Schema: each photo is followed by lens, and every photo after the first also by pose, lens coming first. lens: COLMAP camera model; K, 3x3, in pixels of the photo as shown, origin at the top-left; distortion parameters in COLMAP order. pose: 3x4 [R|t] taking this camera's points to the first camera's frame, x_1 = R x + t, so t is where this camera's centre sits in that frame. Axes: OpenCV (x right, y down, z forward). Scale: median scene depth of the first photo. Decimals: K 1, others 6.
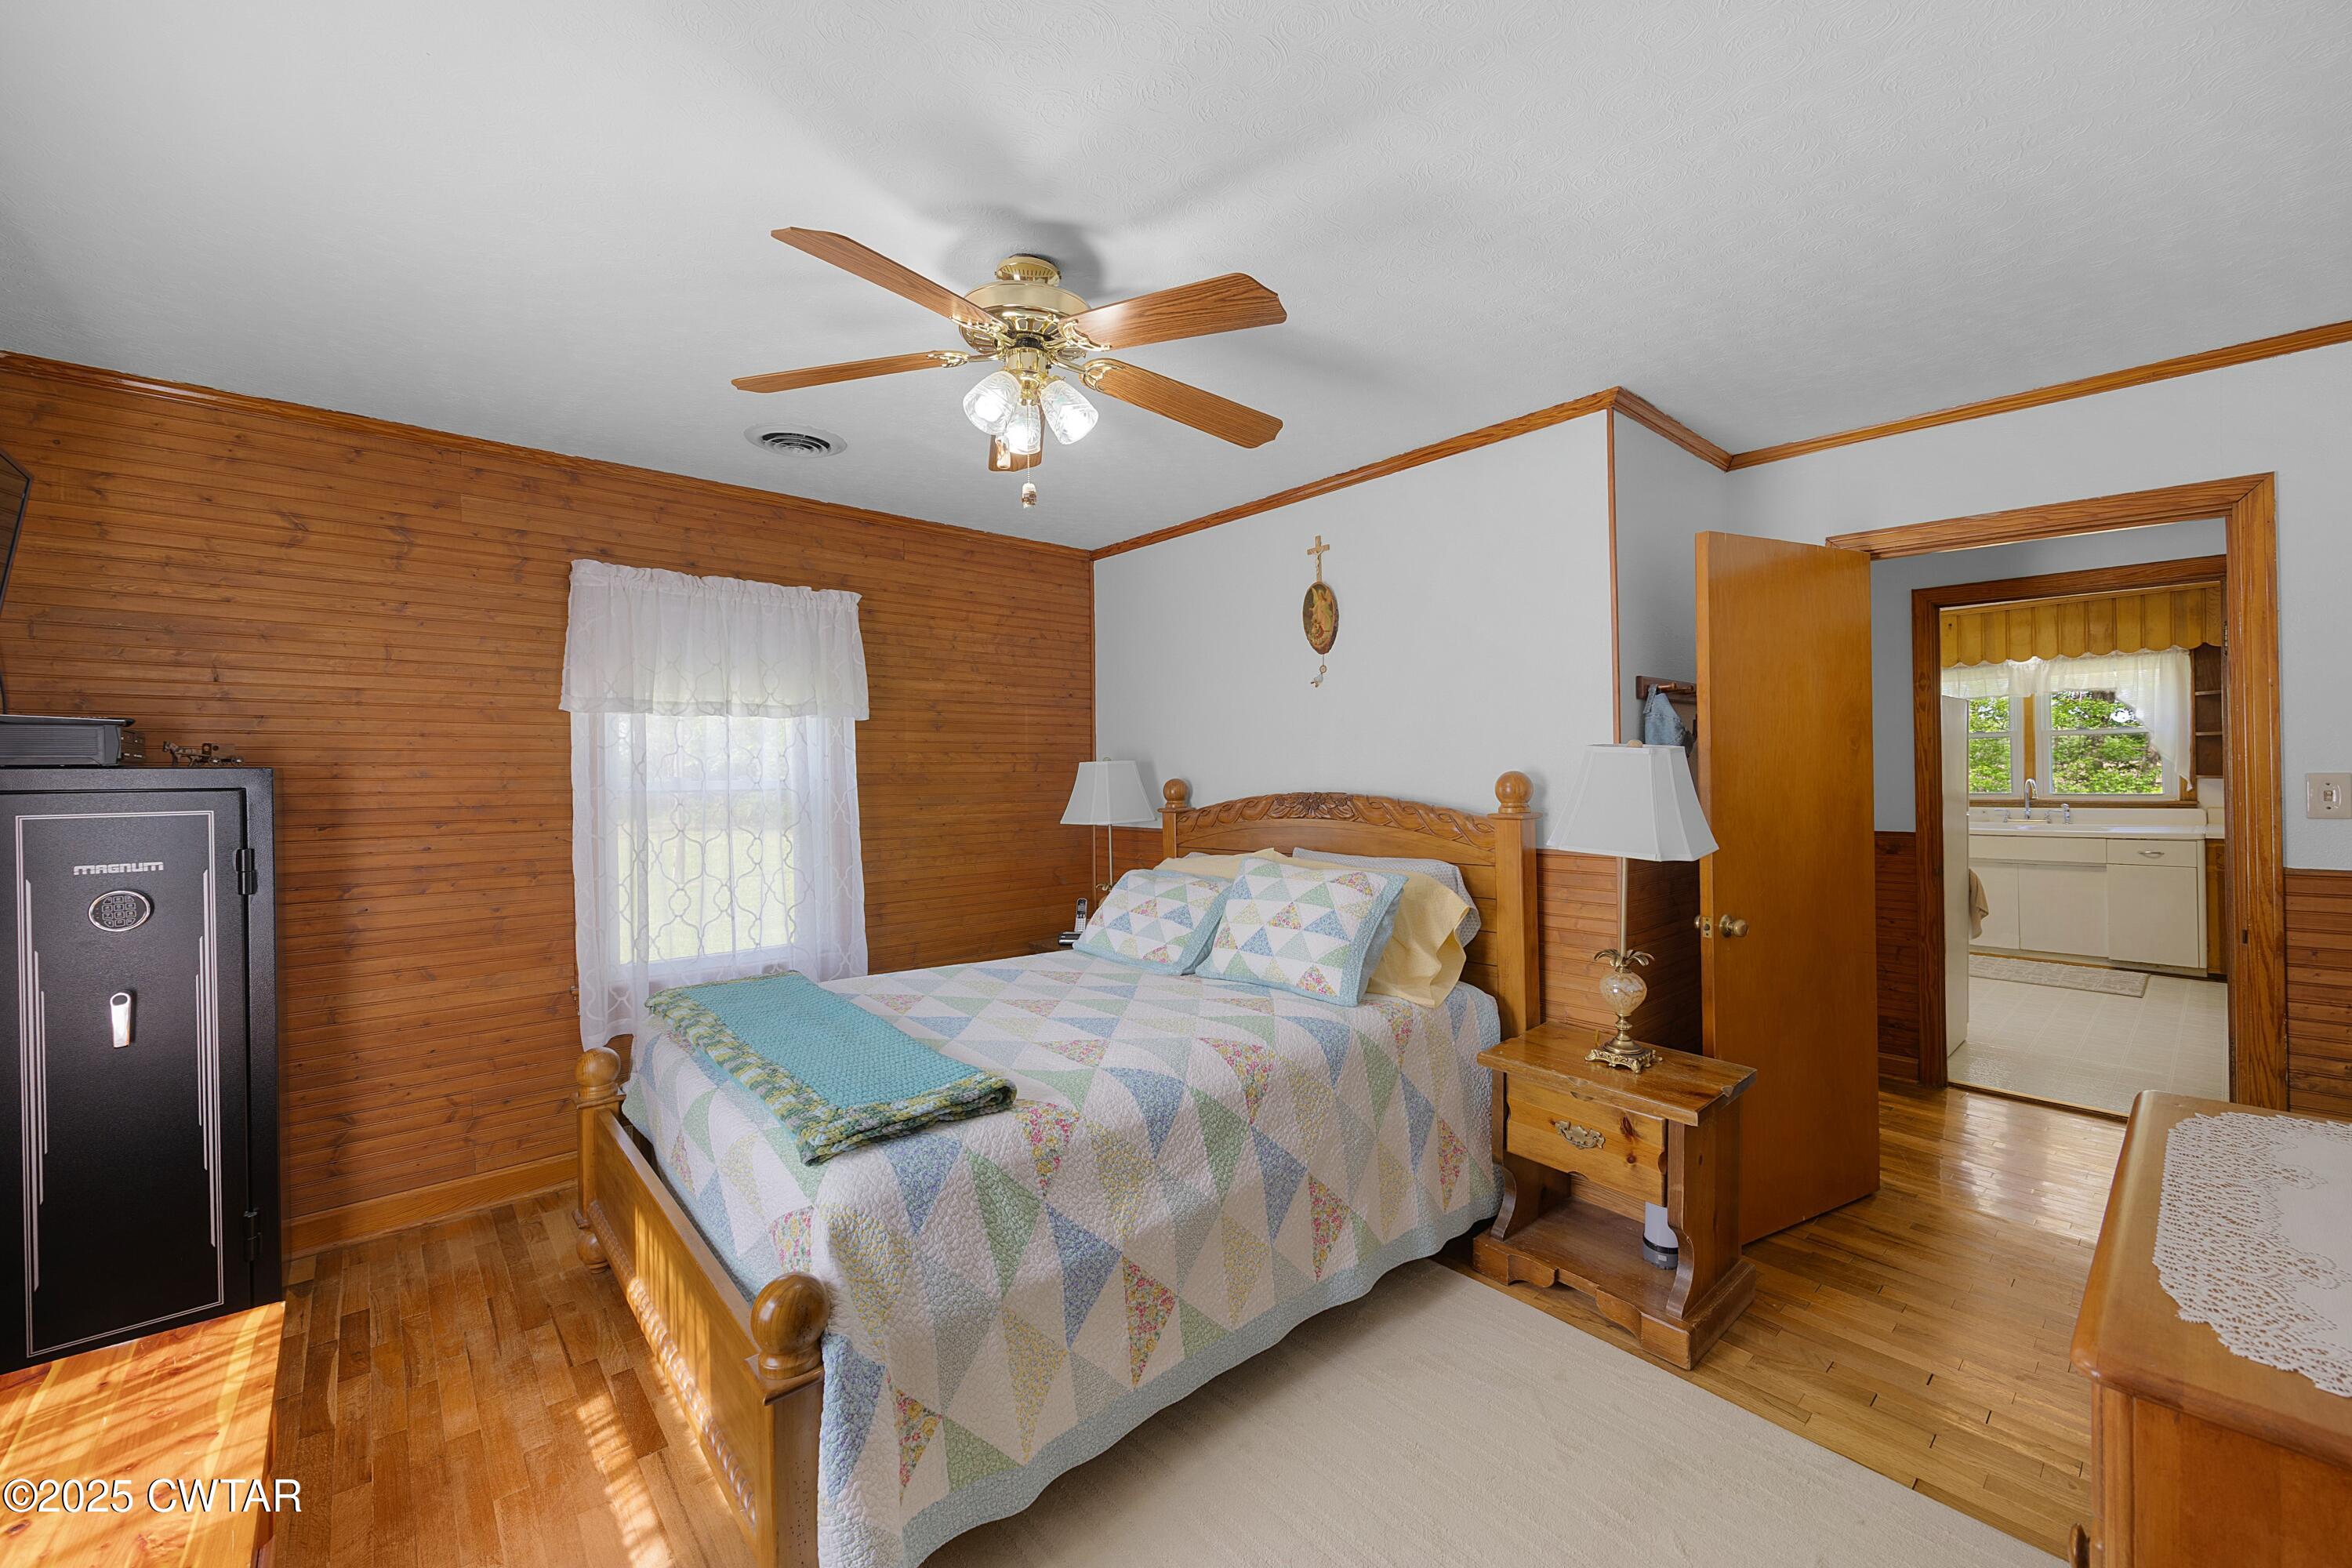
lens RADIAL K [[907.8, 0, 1217.6], [0, 907.8, 772.2], [0, 0, 1]] dist [-0.005750, 0.000342]
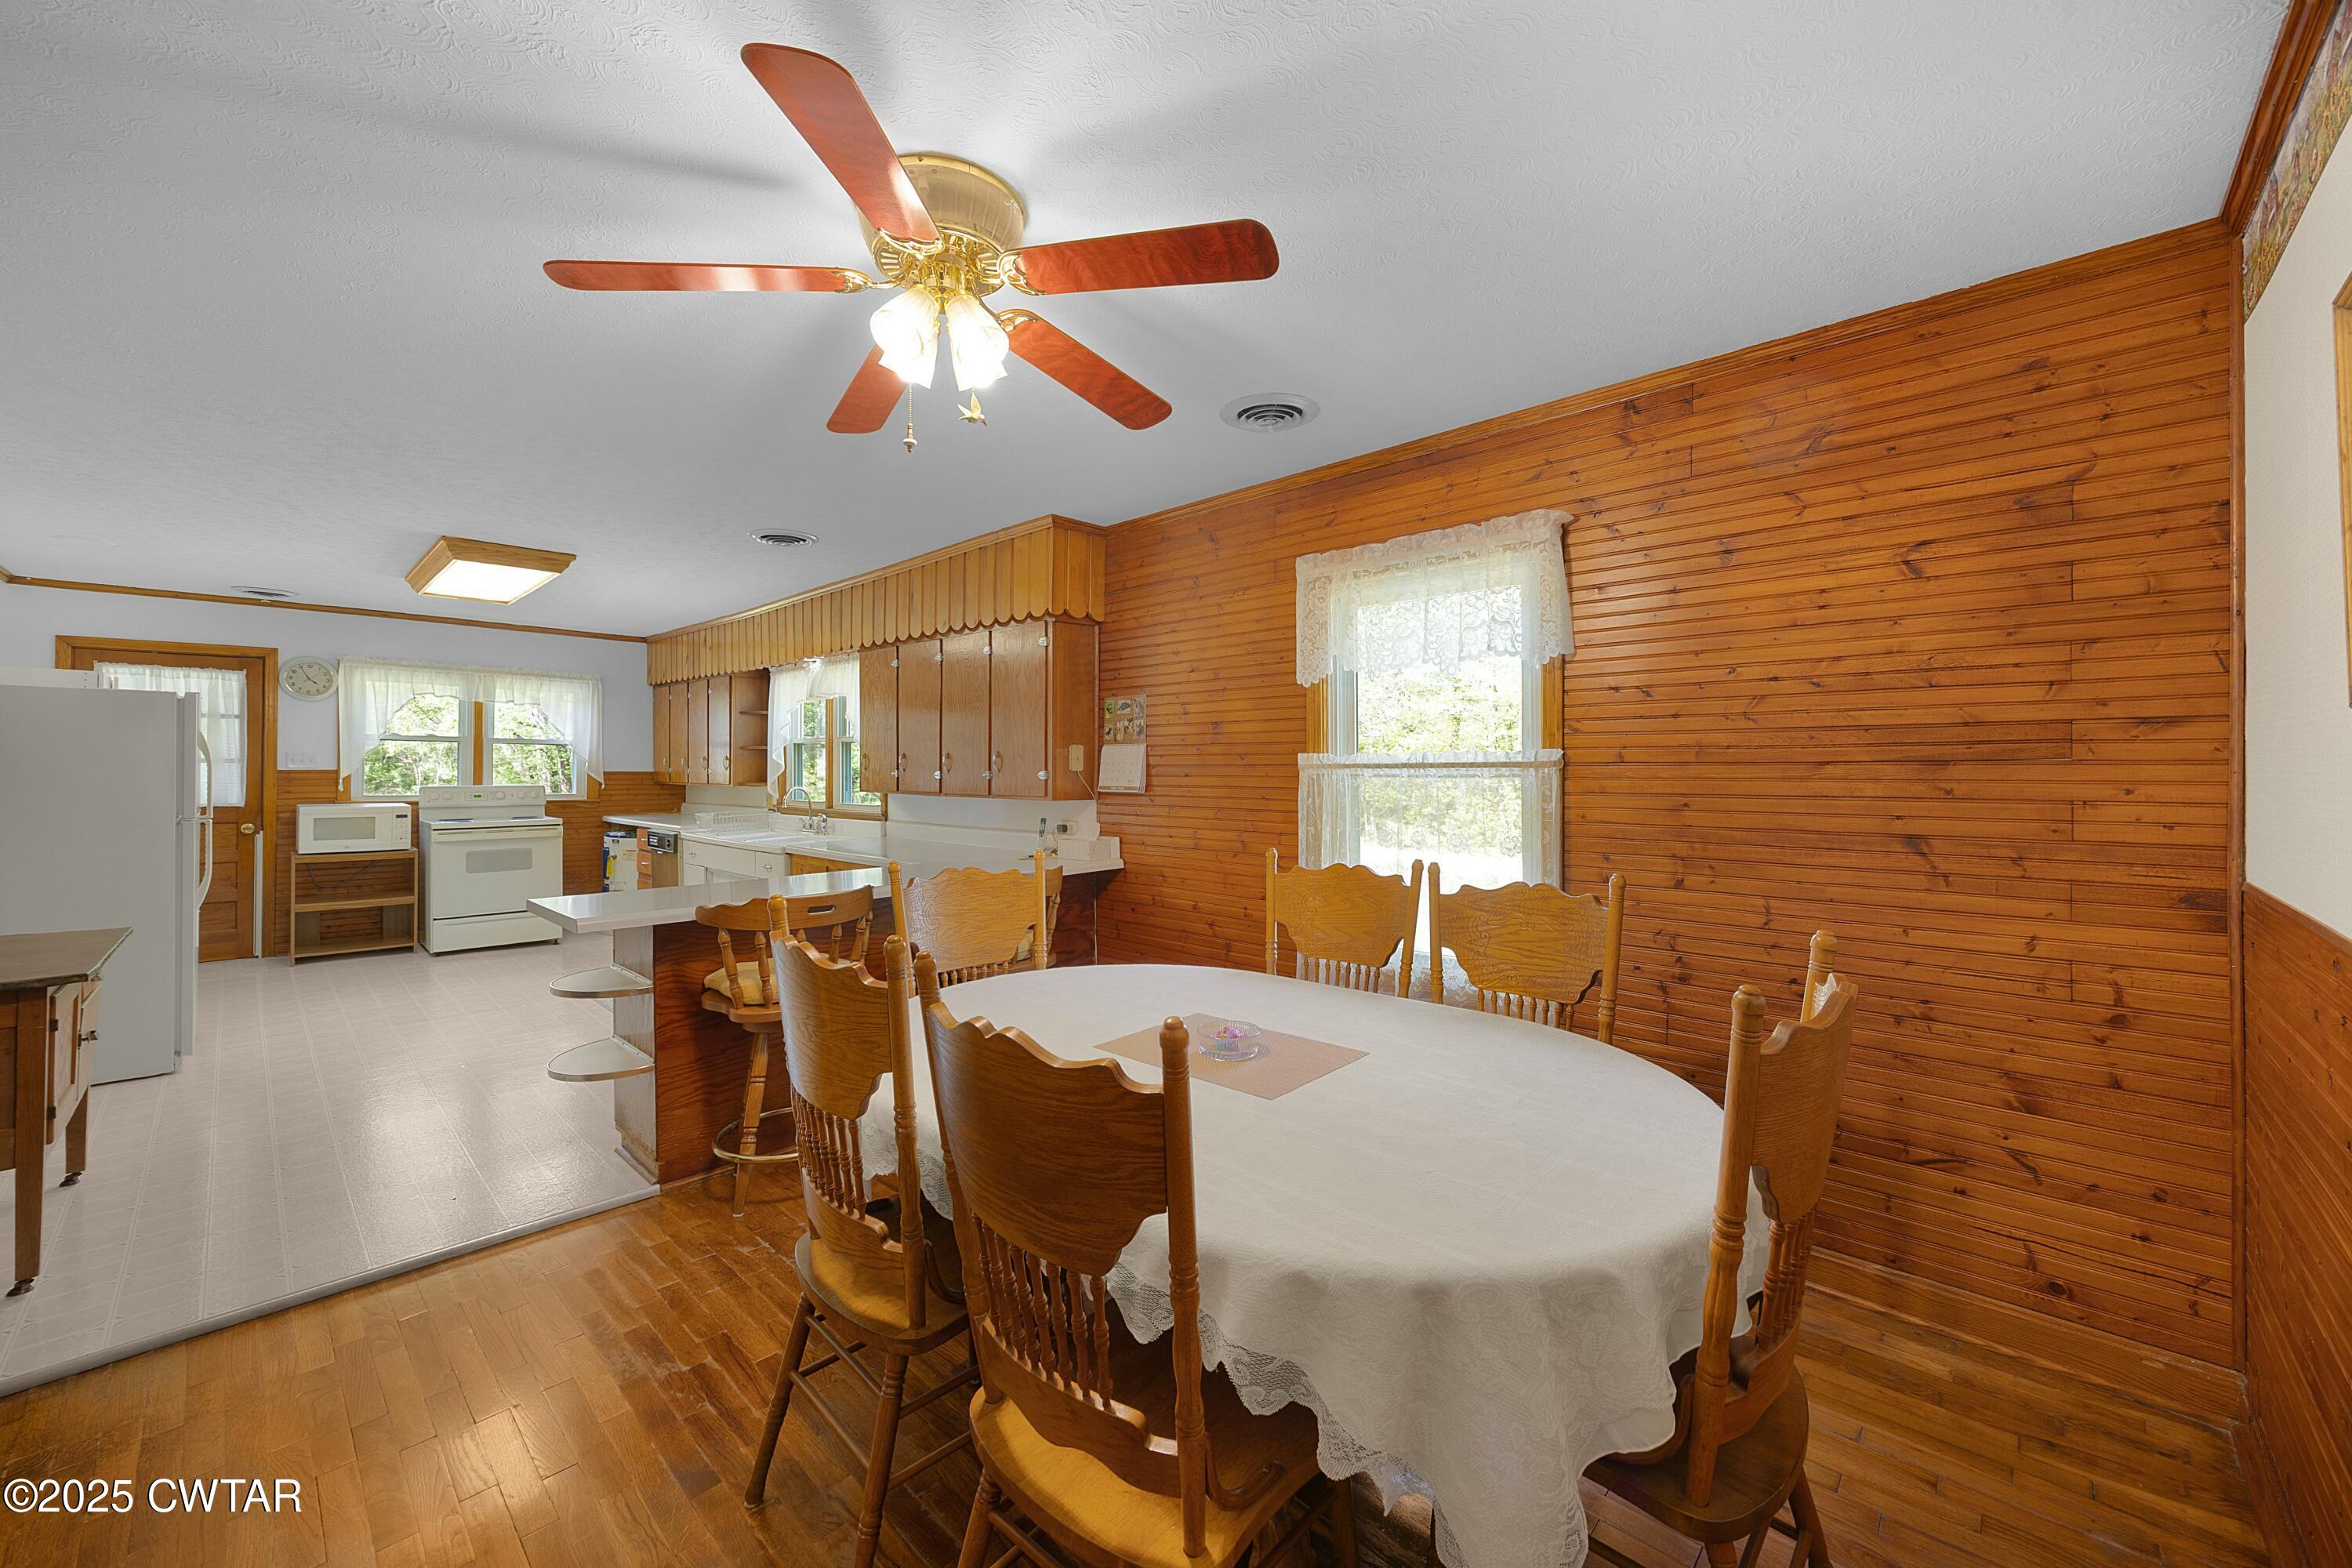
lens RADIAL K [[907.8, 0, 1193.7], [0, 907.8, 767.9], [0, 0, 1]] dist [-0.005750, 0.000342]
pose [[0.996596, 0.016937, 0.080683, 1.350077], [-0.016599, 0.999850, -0.004854, -0.016538], [-0.080753, 0.003499, 0.996728, 0.007827]]
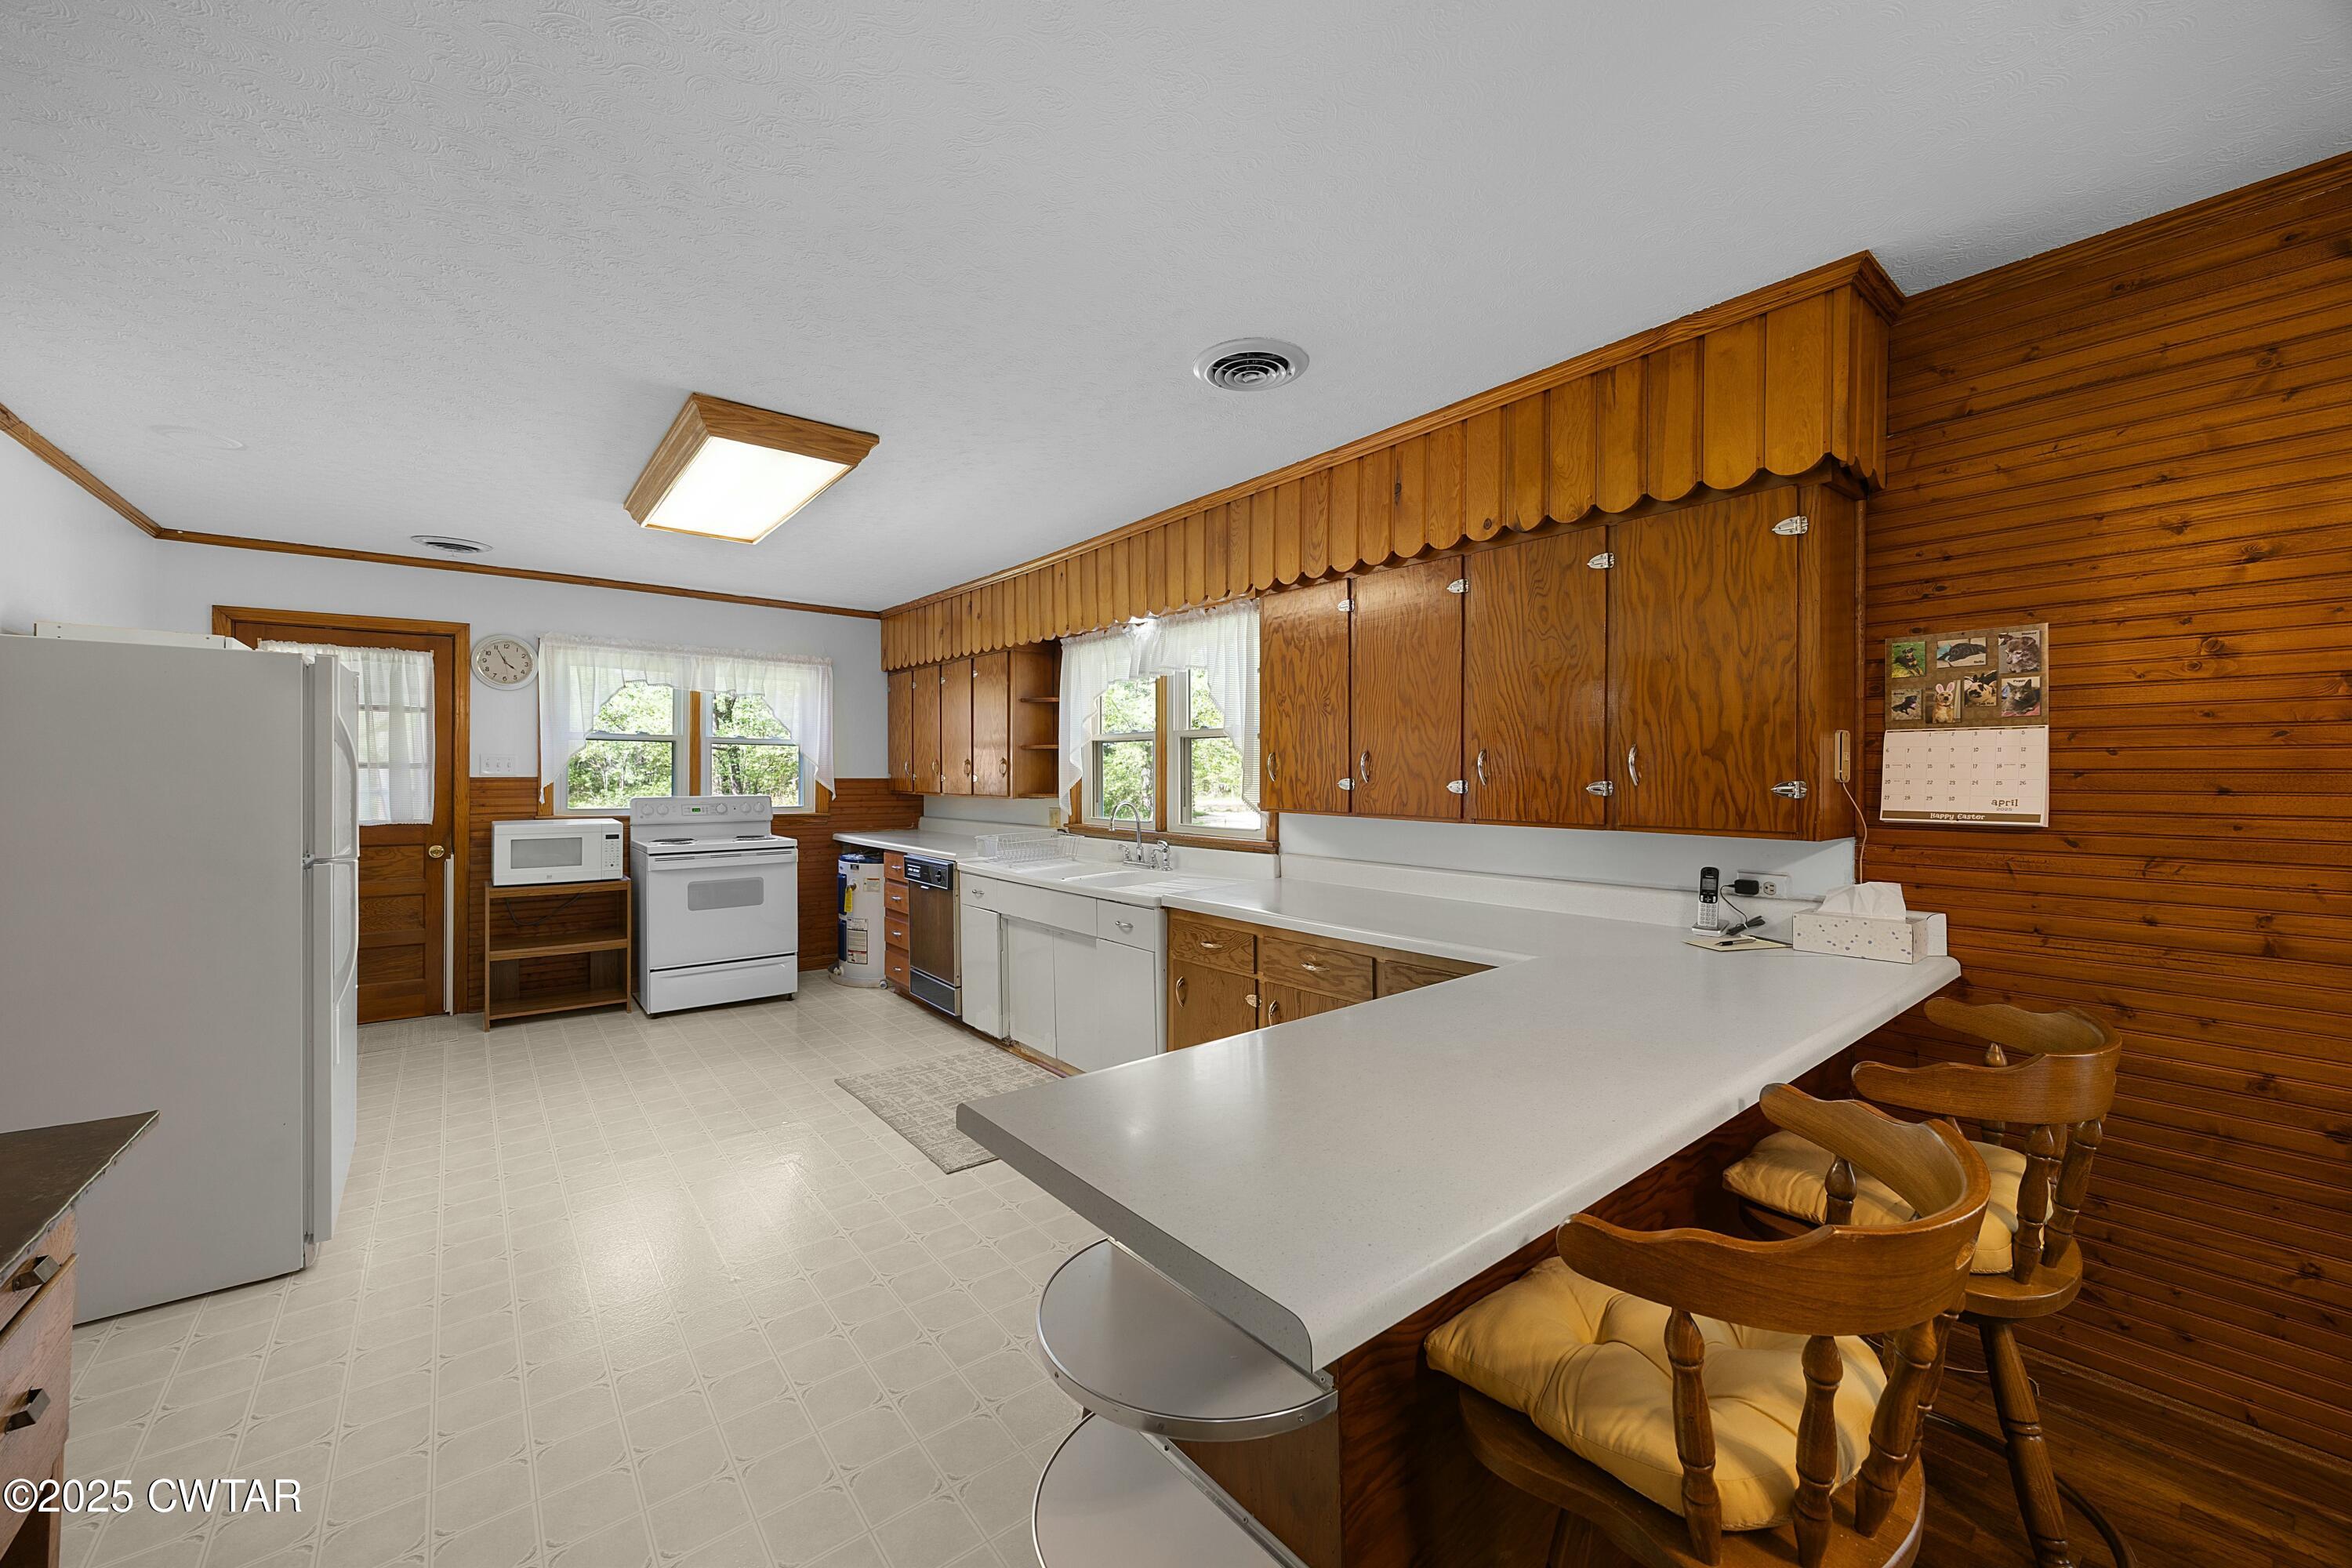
lens RADIAL K [[907.8, 0, 1186.4], [0, 907.8, 778.3], [0, 0, 1]] dist [-0.005750, 0.000342]
pose [[0.998267, 0.016289, -0.056554, 1.069613], [-0.016073, 0.999862, 0.004267, -0.014692], [0.056616, -0.003351, 0.998390, 0.357150]]
